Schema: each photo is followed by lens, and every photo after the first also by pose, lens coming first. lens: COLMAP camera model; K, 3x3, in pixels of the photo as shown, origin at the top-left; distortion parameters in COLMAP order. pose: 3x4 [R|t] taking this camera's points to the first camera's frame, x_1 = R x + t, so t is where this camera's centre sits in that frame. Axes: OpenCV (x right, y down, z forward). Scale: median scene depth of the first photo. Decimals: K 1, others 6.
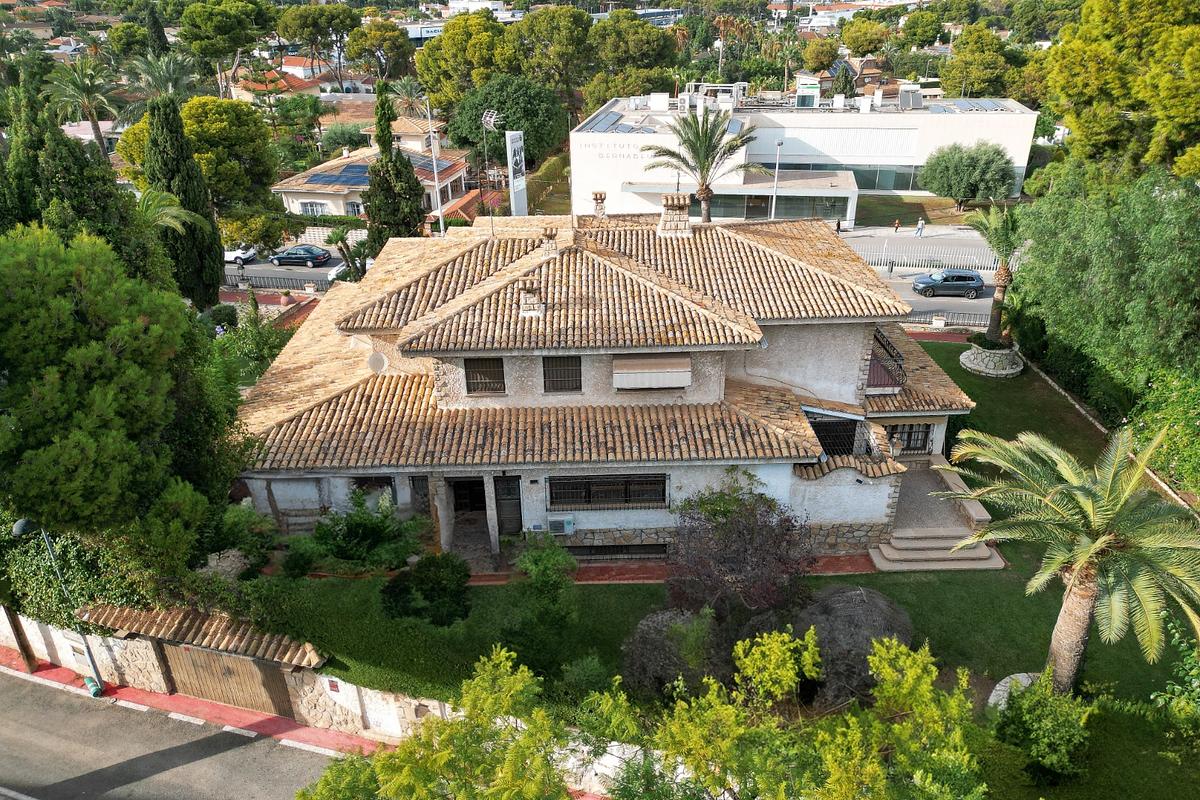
lens RADIAL K [[839.4, 0, 600.0], [0, 839.4, 400.0], [0, 0, 1]] dist [0.071272, -0.066786]
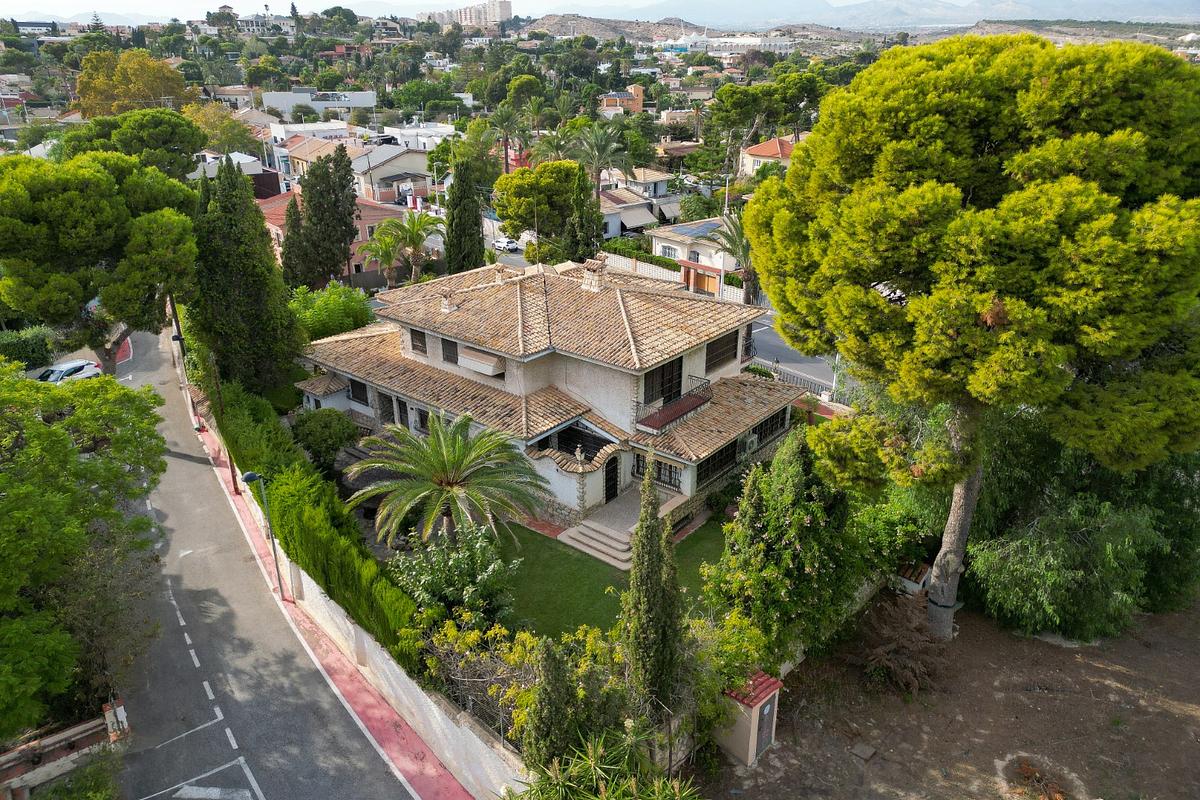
lens RADIAL K [[839.4, 0, 600.0], [0, 839.4, 400.0], [0, 0, 1]] dist [0.071272, -0.066786]
pose [[0.759479, 0.268648, -0.592470, 1.168214], [-0.304661, 0.951581, 0.040941, -0.096746], [0.574781, 0.149409, 0.804552, -0.142412]]
